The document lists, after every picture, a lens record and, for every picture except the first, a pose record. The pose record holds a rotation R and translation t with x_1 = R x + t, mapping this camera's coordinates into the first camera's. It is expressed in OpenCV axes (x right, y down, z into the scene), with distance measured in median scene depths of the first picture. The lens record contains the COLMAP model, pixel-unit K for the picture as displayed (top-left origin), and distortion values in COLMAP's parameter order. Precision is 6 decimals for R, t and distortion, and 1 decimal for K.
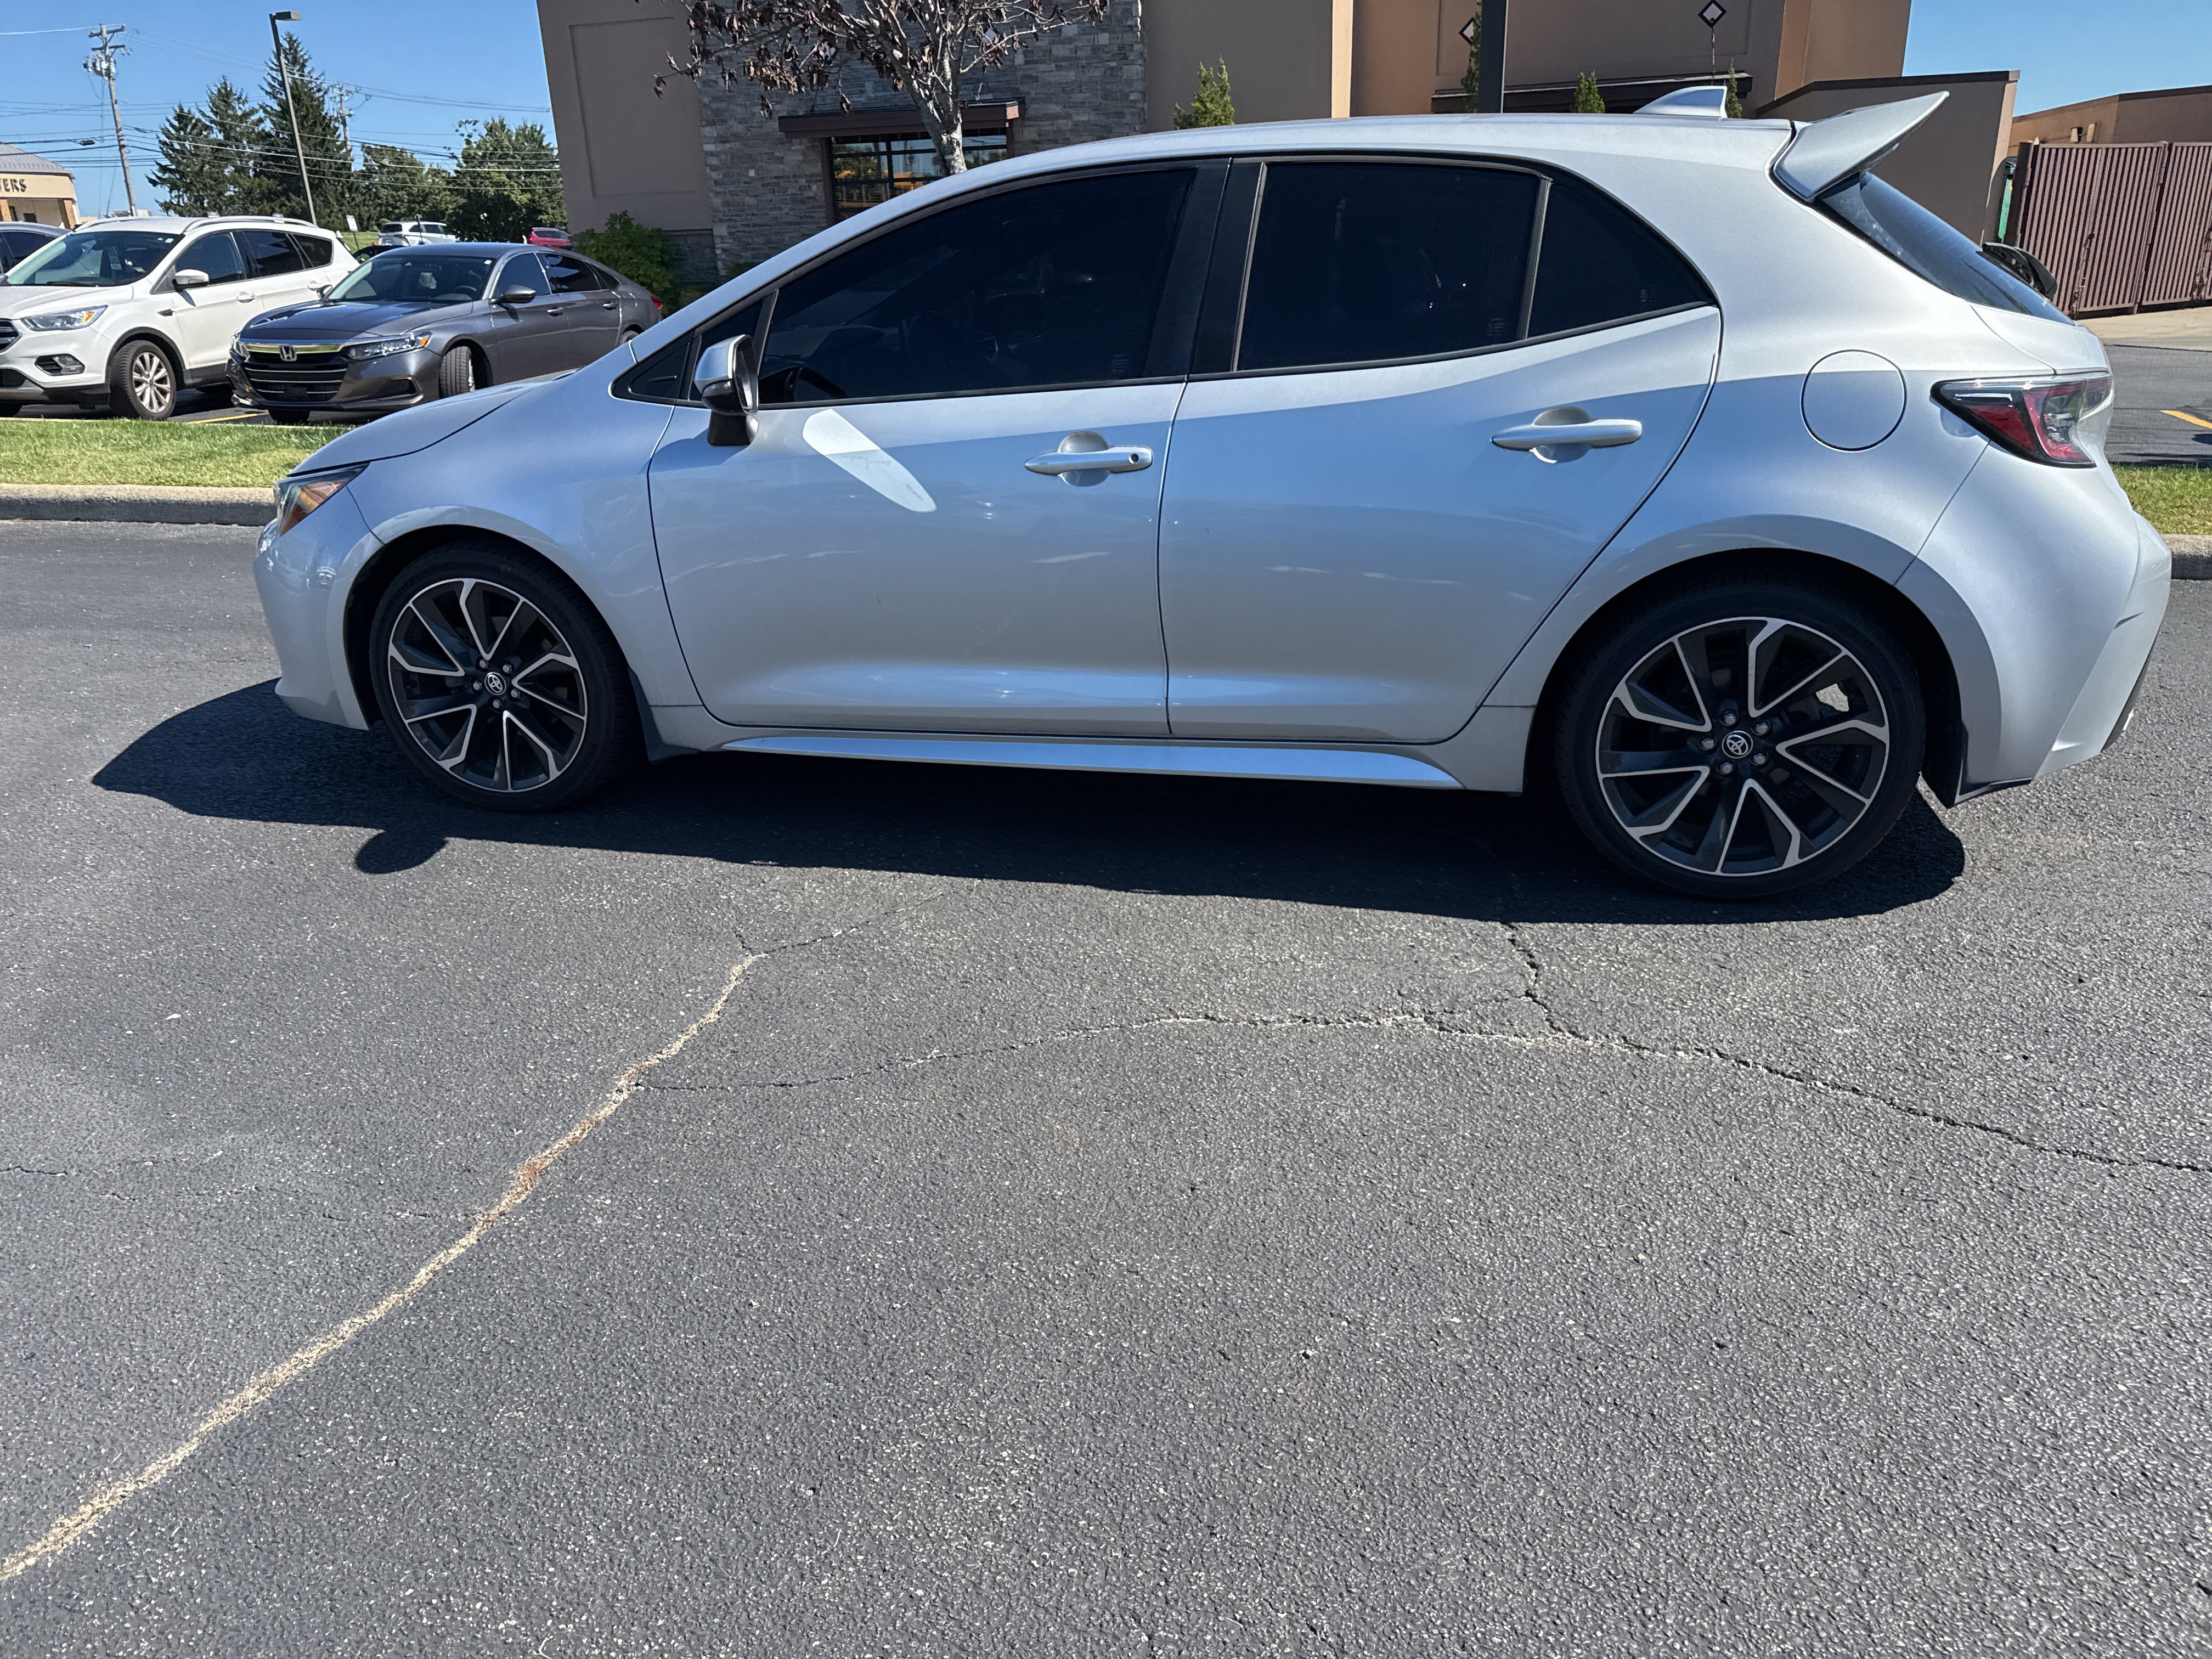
lens RADIAL K [[1543.1, 0, 1110.9], [0, 1543.1, 829.8], [0, 0, 1]] dist [0.029820, -0.030504]
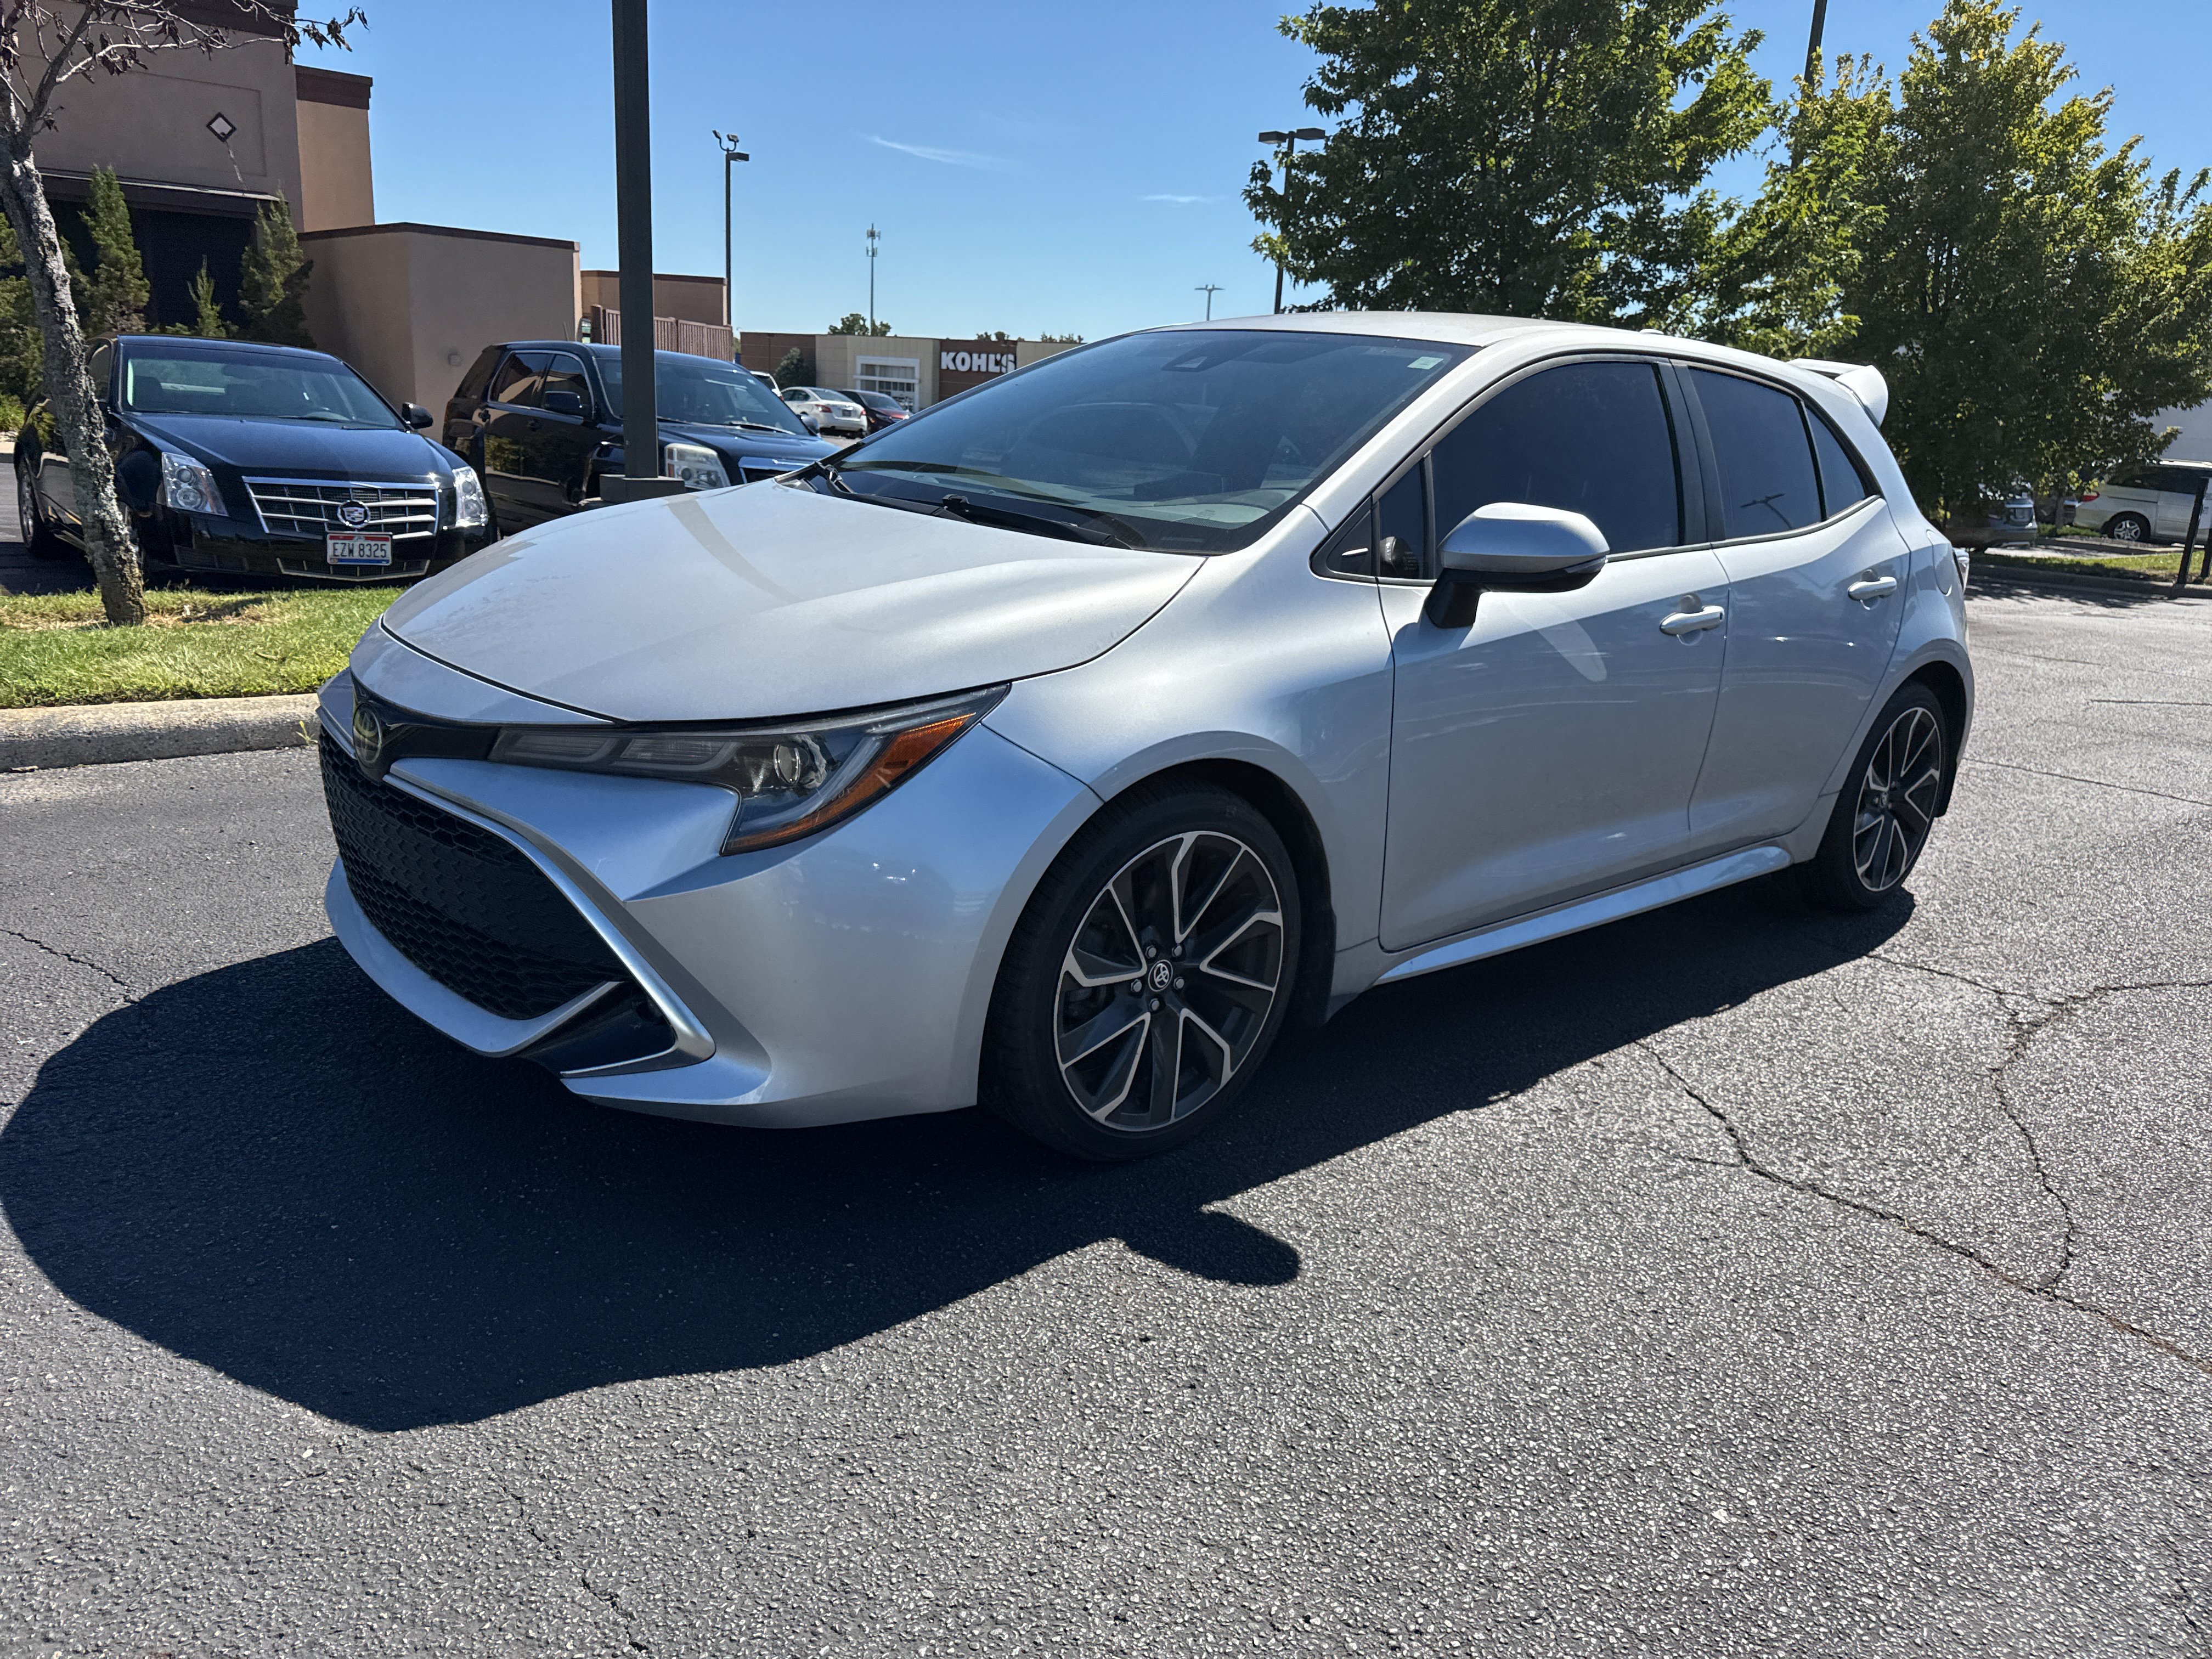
lens RADIAL K [[1543.1, 0, 1114.4], [0, 1543.1, 842.0], [0, 0, 1]] dist [0.029820, -0.030504]
pose [[0.576466, -0.159292, 0.801444, -1.108634], [0.214558, 0.975907, 0.039640, -0.214437], [-0.788449, 0.149105, 0.596754, 0.681628]]
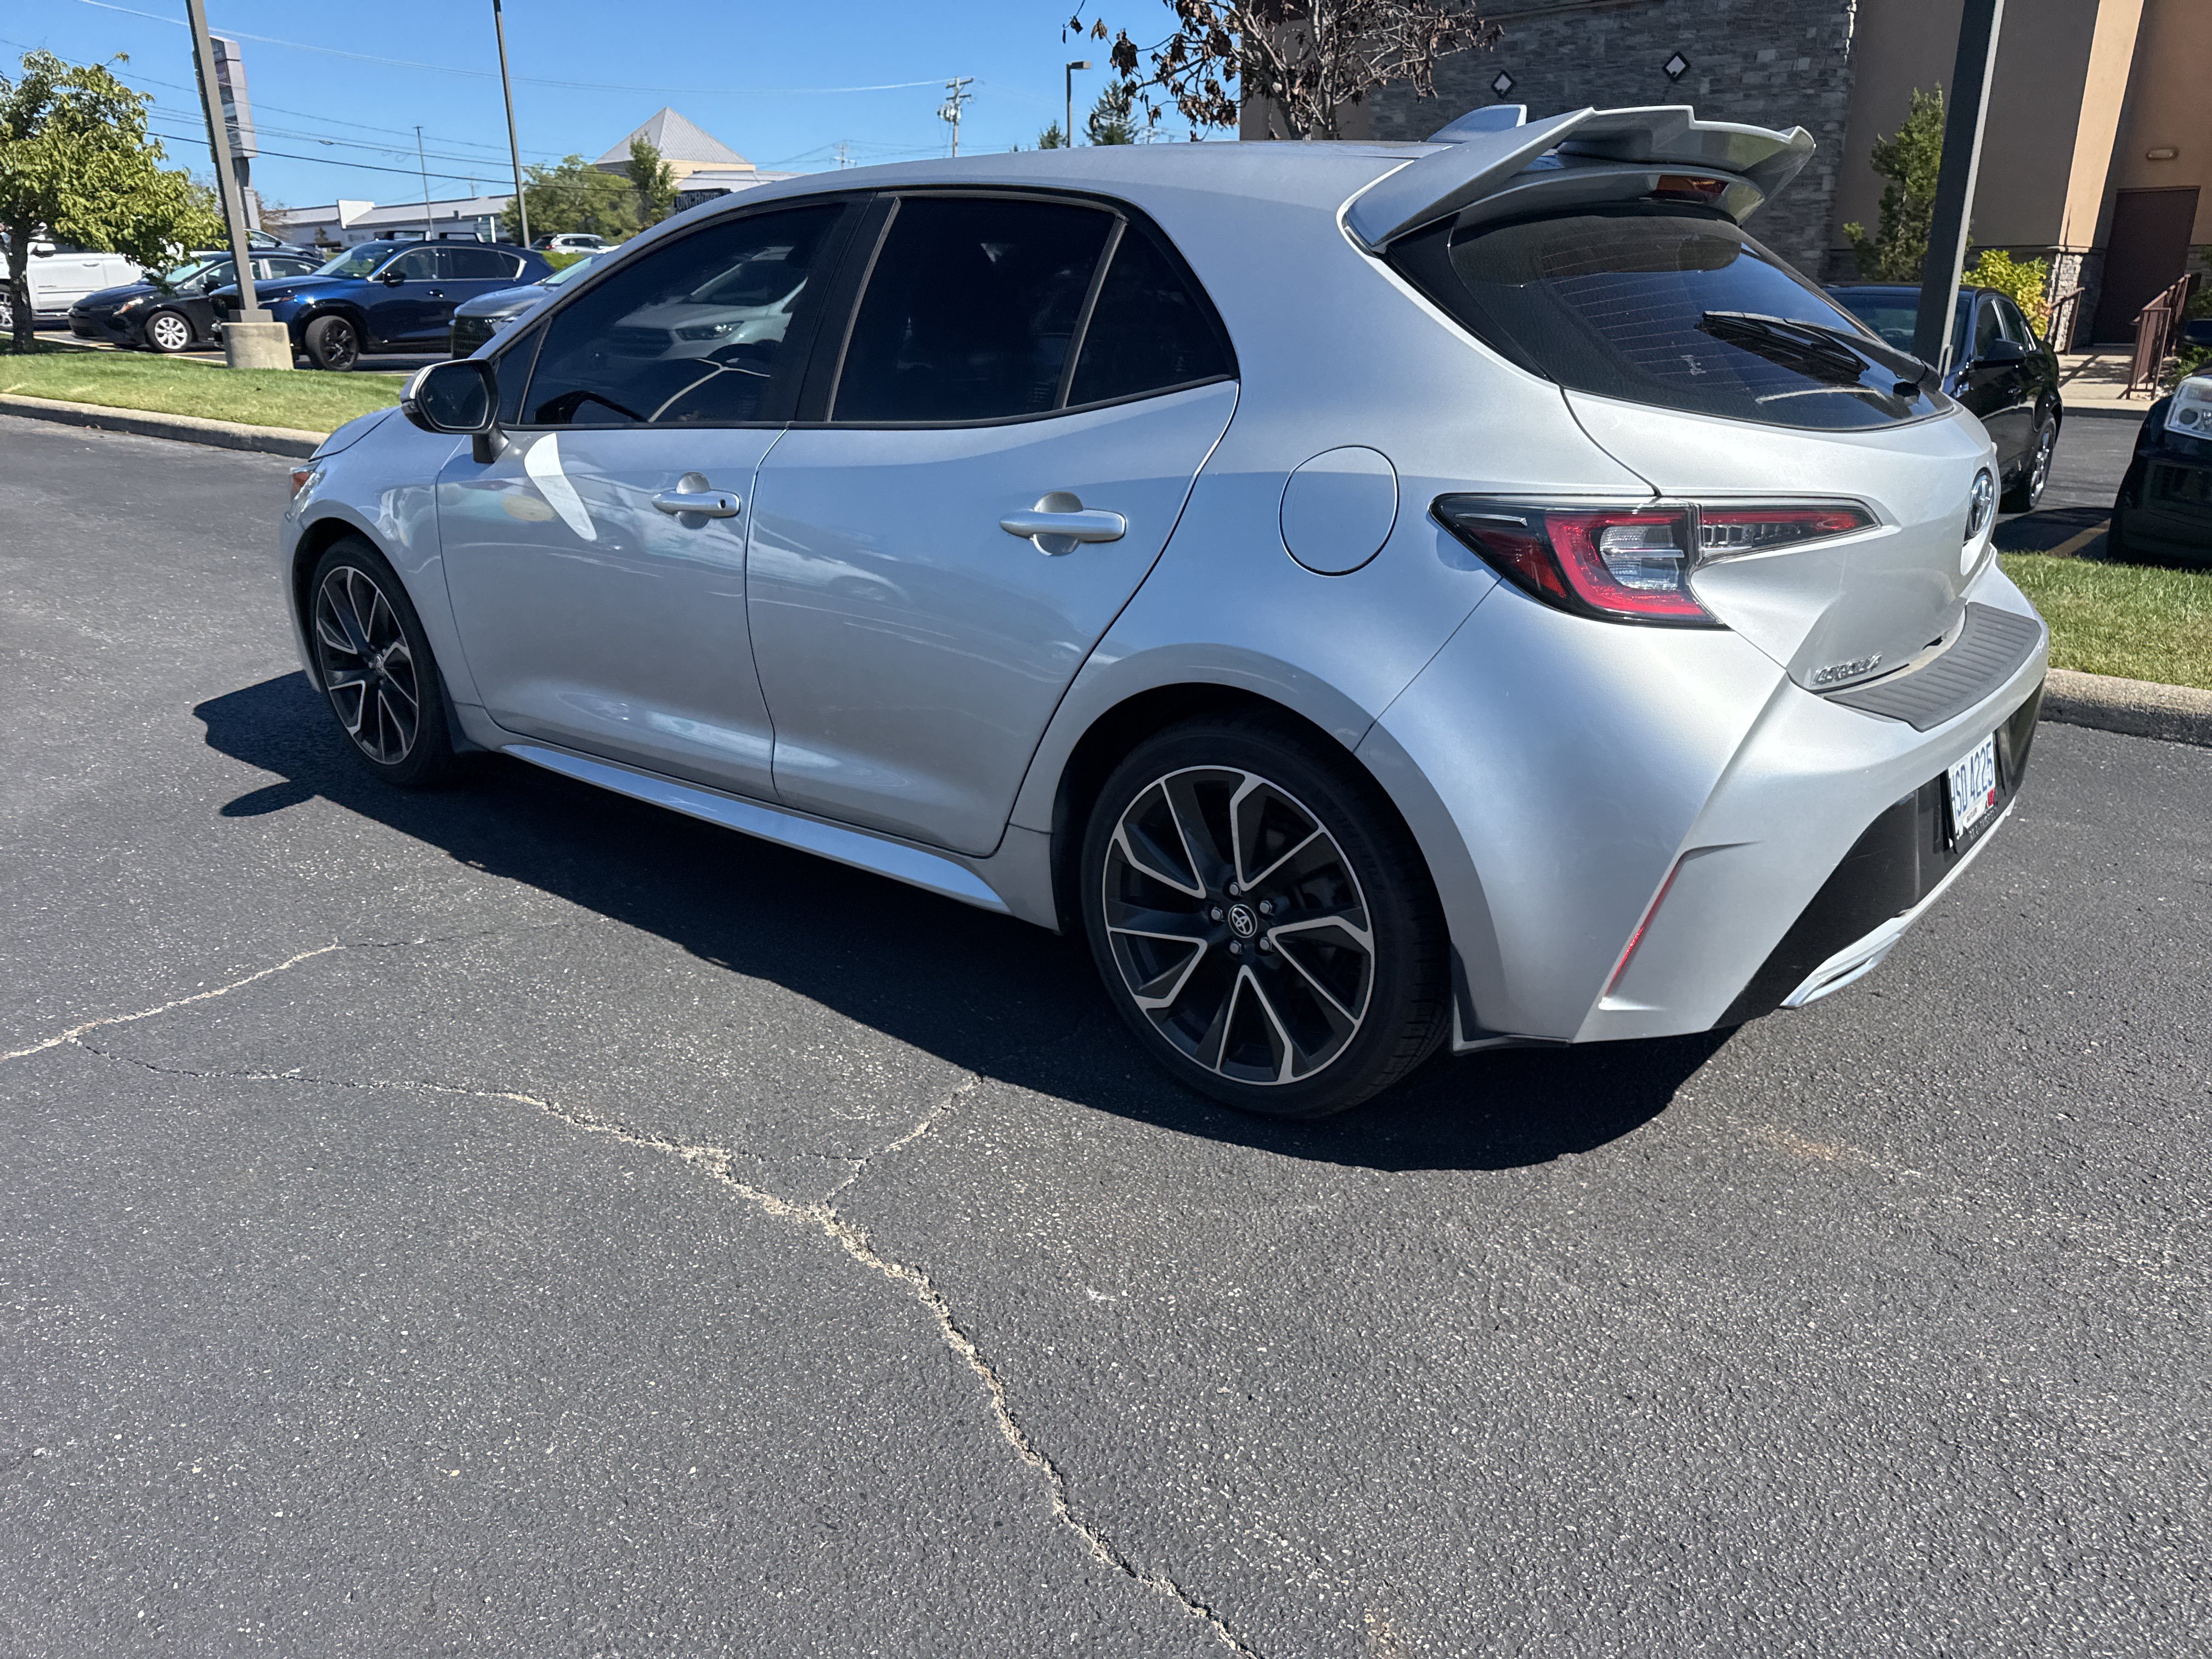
lens RADIAL K [[1543.1, 0, 1145.4], [0, 1543.1, 864.6], [0, 0, 1]] dist [0.029820, -0.030504]
pose [[0.906759, 0.171072, -0.385387, 0.634897], [-0.171409, 0.984621, 0.033770, -0.098232], [0.385237, 0.035438, 0.922137, 0.225066]]
